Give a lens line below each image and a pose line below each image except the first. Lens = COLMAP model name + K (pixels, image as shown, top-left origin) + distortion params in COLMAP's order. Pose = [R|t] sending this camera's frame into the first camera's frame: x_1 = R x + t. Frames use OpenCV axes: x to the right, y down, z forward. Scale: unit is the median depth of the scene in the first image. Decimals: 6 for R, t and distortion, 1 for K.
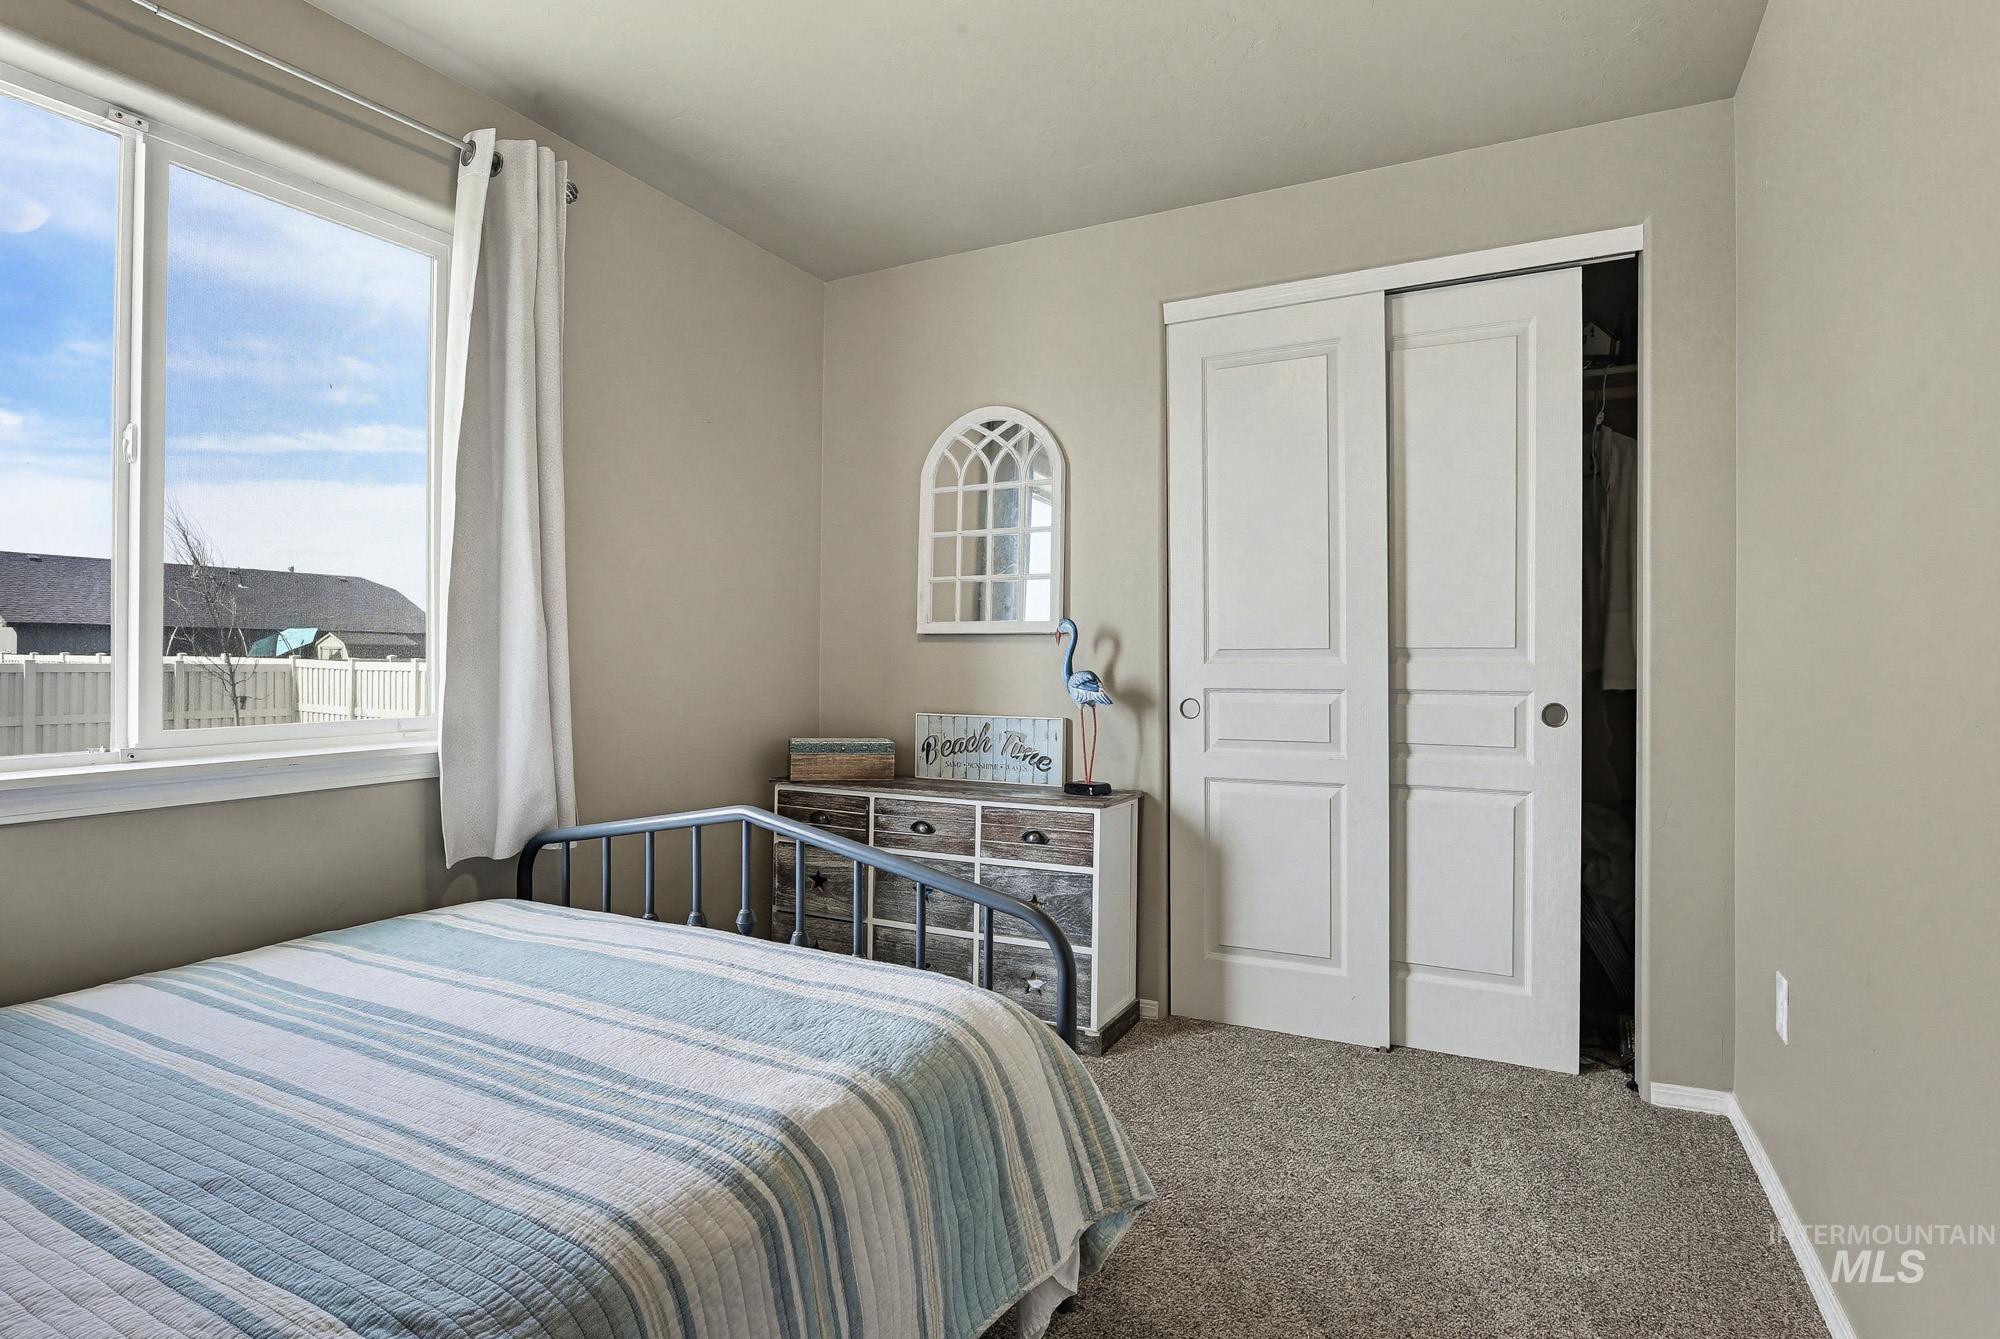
lens RADIAL K [[973.3, 0, 1000.0], [0, 973.3, 669.5], [0, 0, 1]] dist [-0.025430, 0.000544]
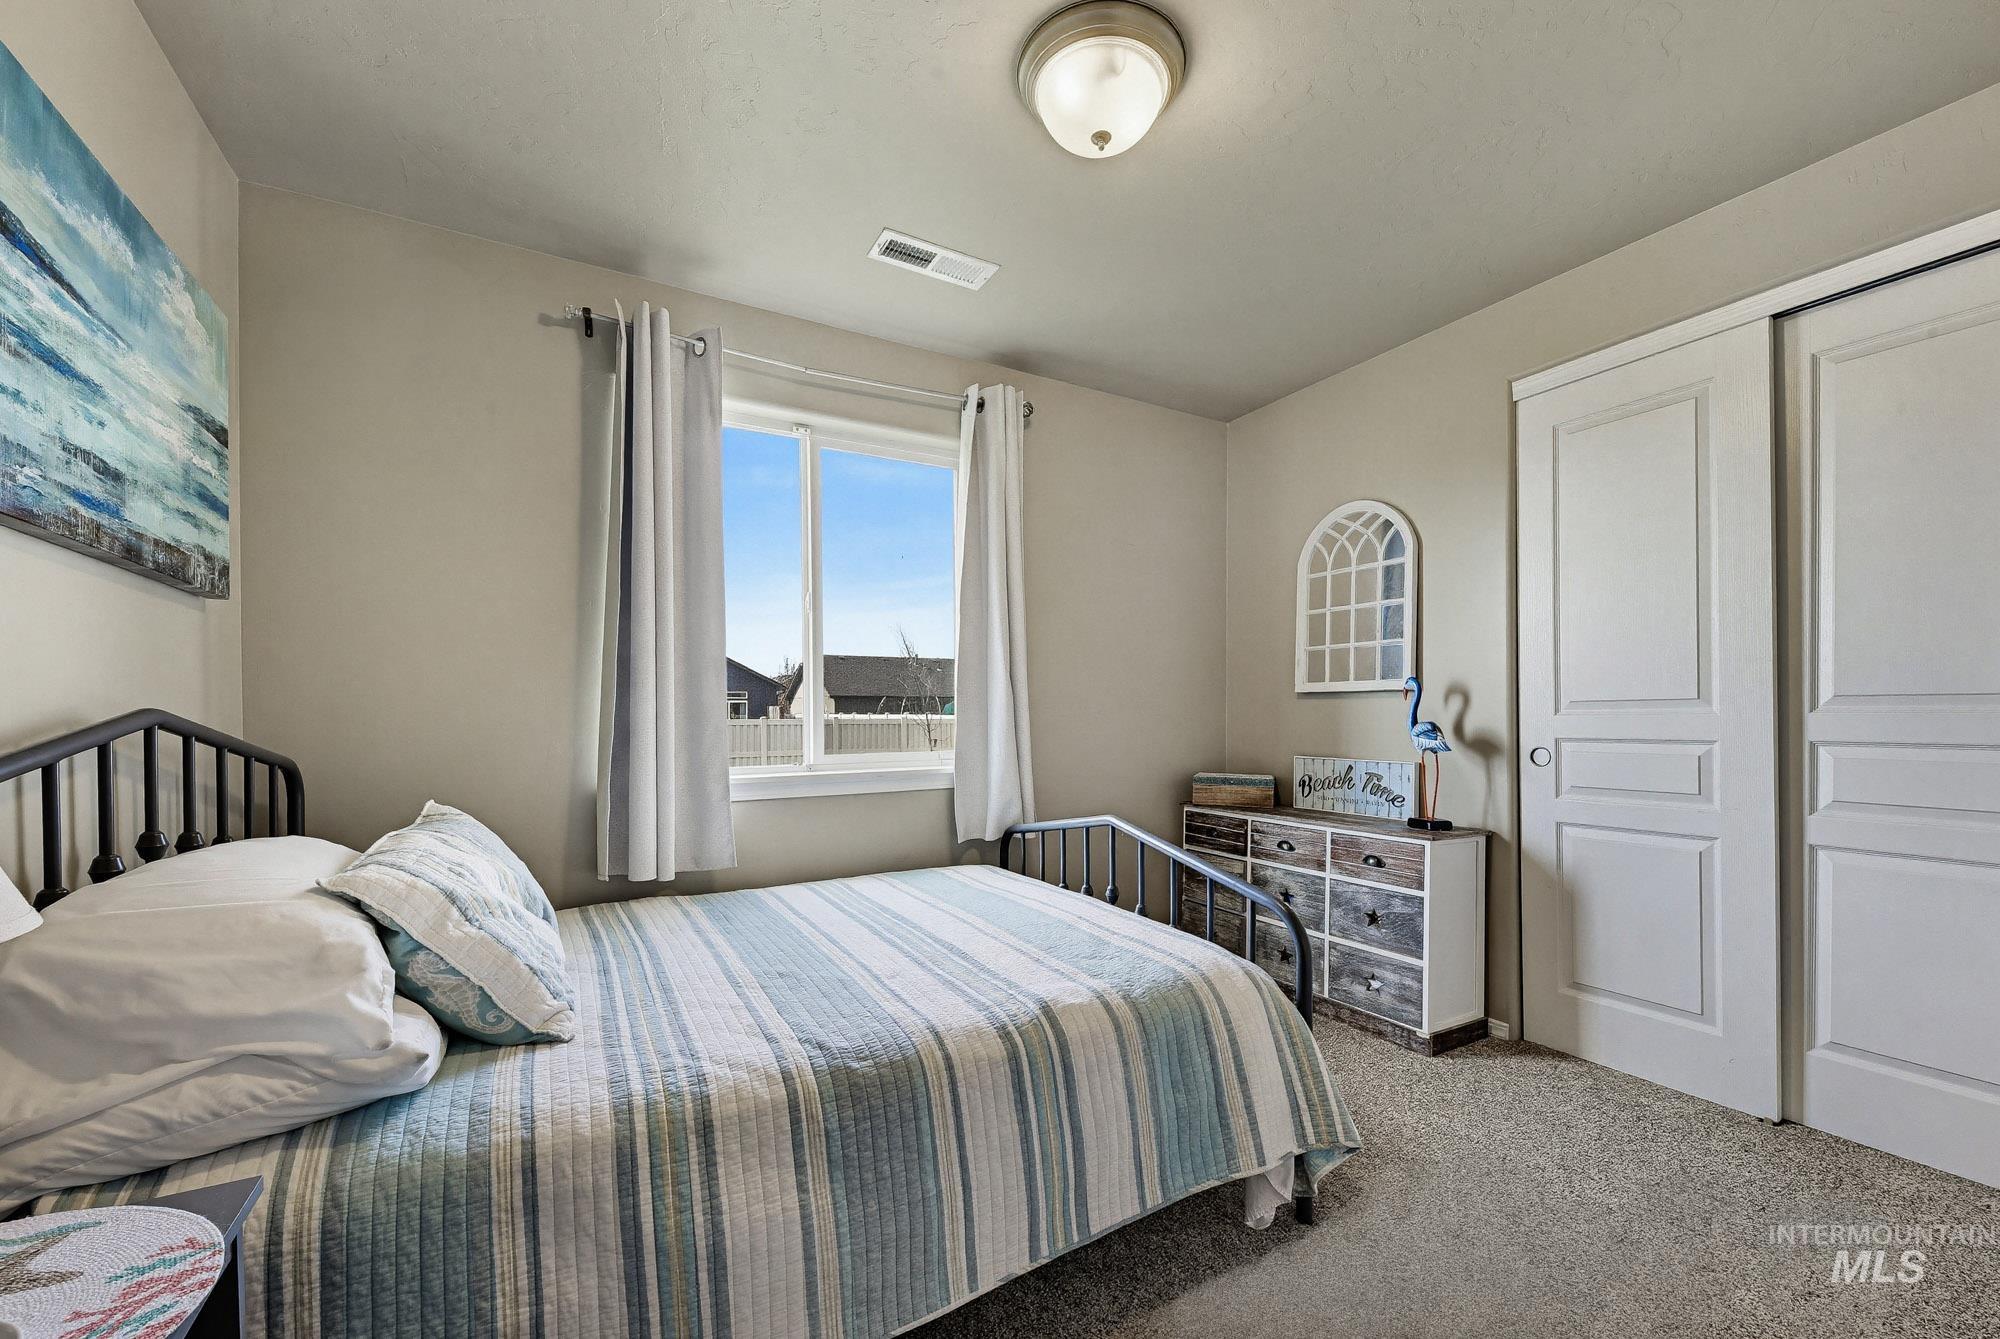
lens RADIAL K [[769.1, 0, 999.4], [0, 769.1, 730.2], [0, 0, 1]] dist [0.011929, -0.006532]
pose [[0.828926, 0.002235, -0.559354, 0.179029], [0.004652, 0.999930, 0.010890, -0.001207], [0.559339, -0.011629, 0.828858, -0.041720]]
